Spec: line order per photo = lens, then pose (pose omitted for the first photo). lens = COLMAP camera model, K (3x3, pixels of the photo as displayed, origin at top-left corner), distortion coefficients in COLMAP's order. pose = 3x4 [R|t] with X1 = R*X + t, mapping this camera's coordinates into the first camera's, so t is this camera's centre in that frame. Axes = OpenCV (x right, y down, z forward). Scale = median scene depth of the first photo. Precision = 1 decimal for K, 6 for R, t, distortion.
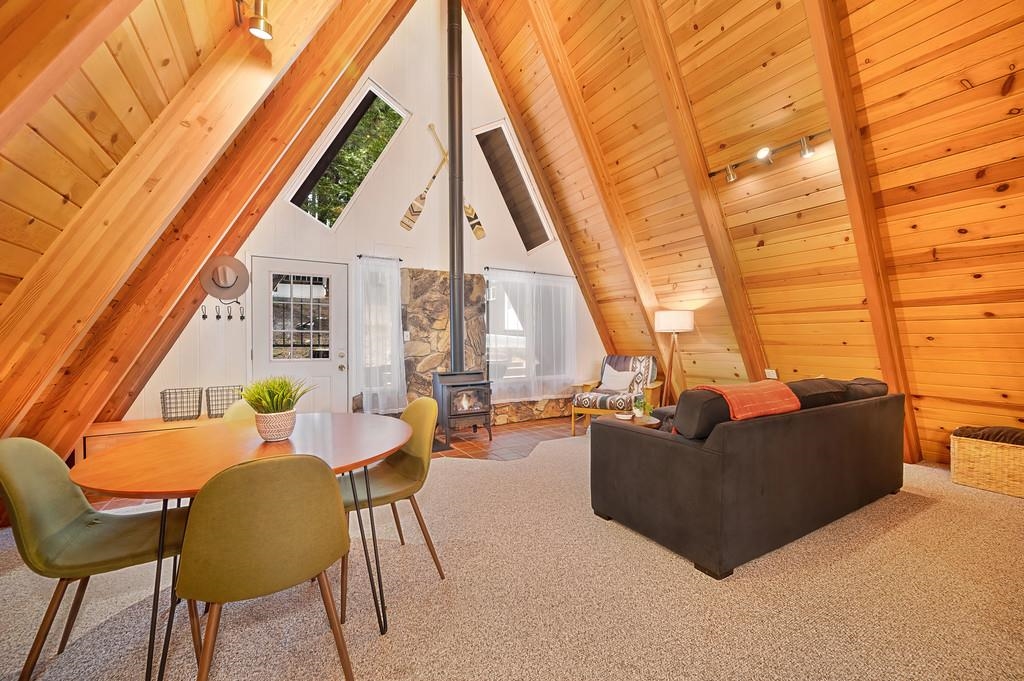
lens RADIAL K [[413.7, 0, 512.2], [0, 413.7, 338.2], [0, 0, 1]] dist [-0.001885, -0.000106]
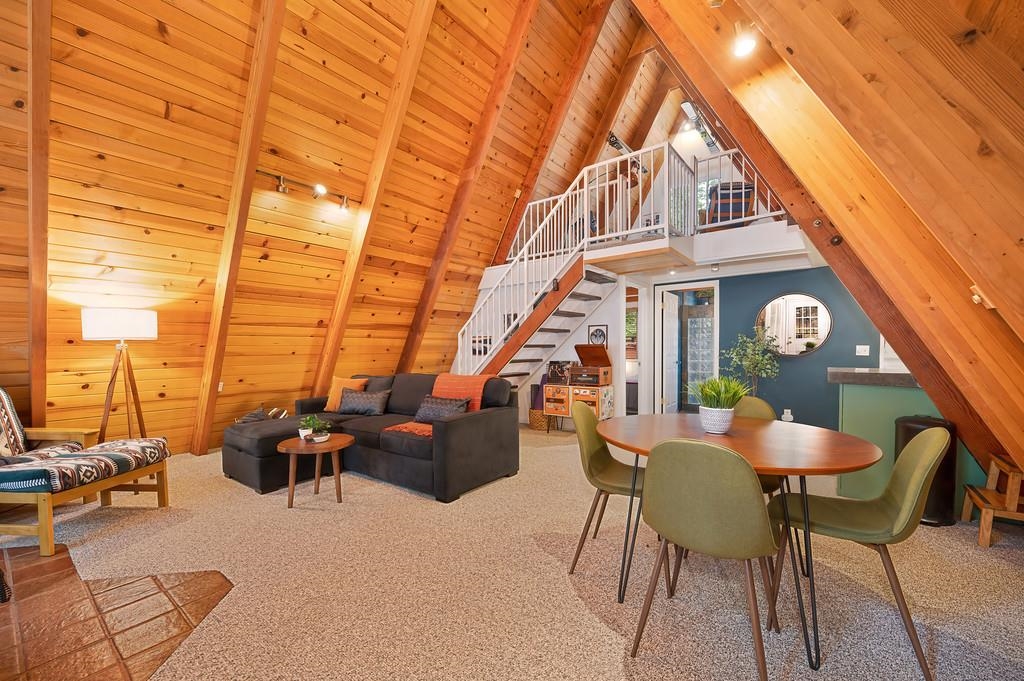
lens RADIAL K [[413.7, 0, 513.1], [0, 413.7, 345.6], [0, 0, 1]] dist [-0.001885, -0.000106]
pose [[-0.375026, 0.017700, 0.926845, -0.582935], [0.011254, 0.999831, -0.014540, 0.014325], [-0.926946, 0.004977, -0.375162, 0.815271]]
